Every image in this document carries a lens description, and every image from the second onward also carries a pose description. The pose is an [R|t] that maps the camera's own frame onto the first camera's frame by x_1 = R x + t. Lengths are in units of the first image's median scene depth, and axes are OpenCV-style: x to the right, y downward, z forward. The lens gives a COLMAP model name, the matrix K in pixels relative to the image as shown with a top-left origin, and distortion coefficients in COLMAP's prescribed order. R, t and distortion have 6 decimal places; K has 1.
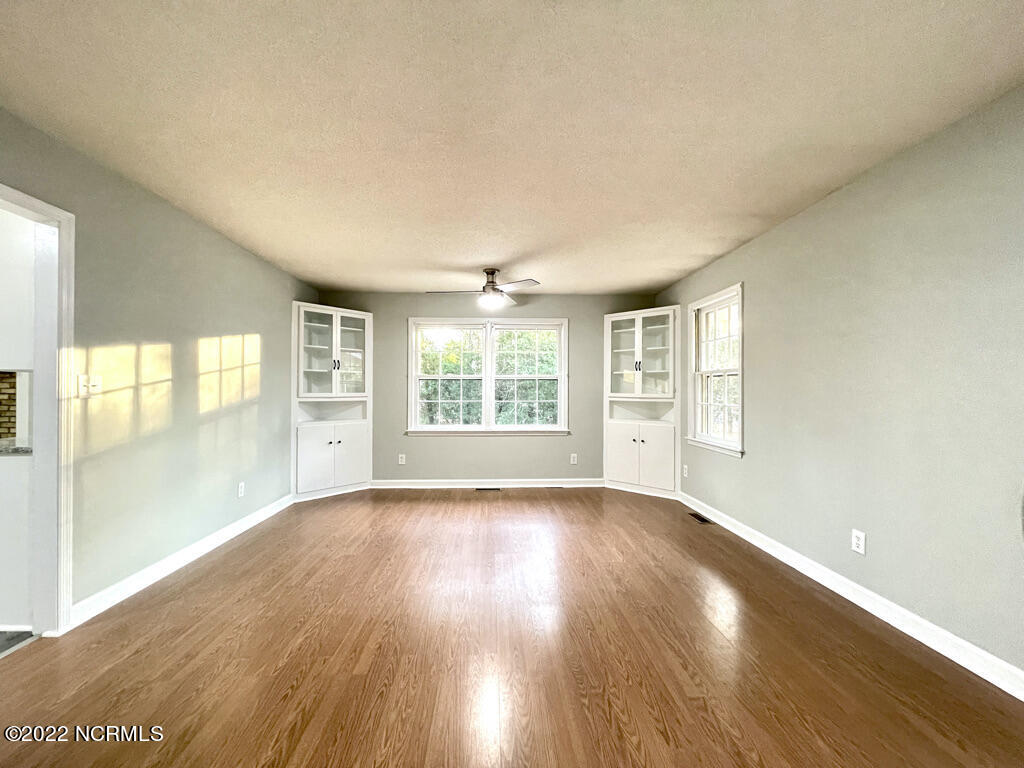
lens RADIAL K [[414.4, 0, 510.1], [0, 414.4, 388.7], [0, 0, 1]] dist [0.010959, -0.000820]
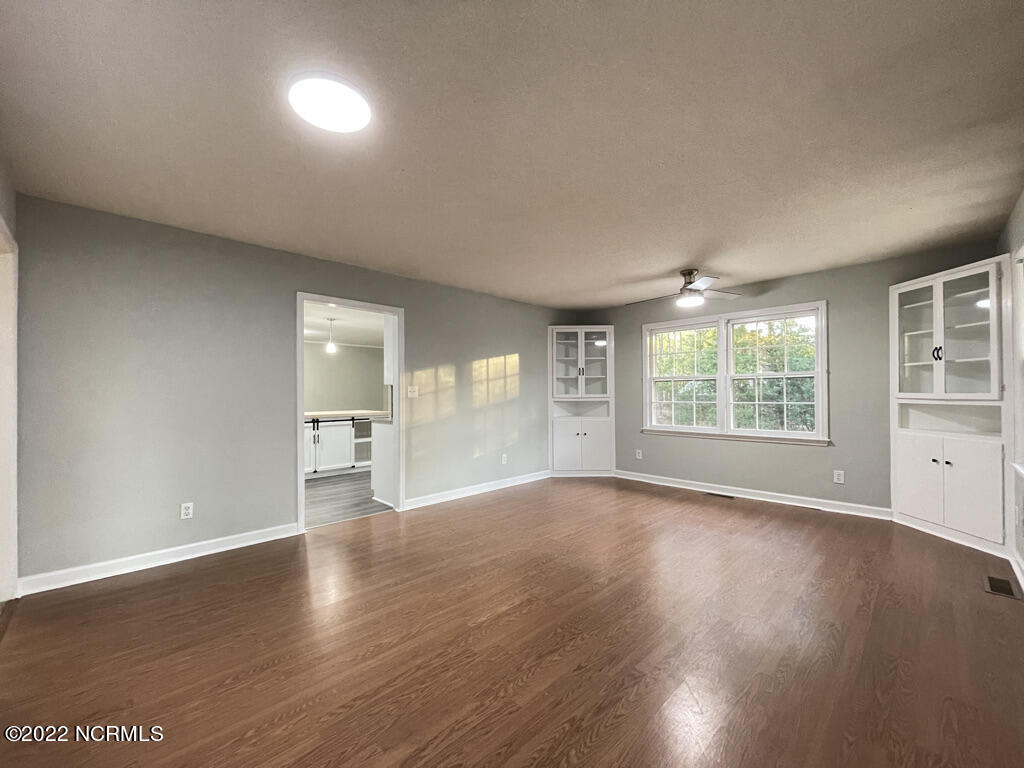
lens RADIAL K [[414.4, 0, 509.7], [0, 414.4, 389.2], [0, 0, 1]] dist [0.010959, -0.000820]
pose [[0.680853, -0.013435, -0.732297, 0.333950], [0.011863, 0.999903, -0.007315, 0.001528], [0.732324, -0.003707, 0.680946, 0.001711]]
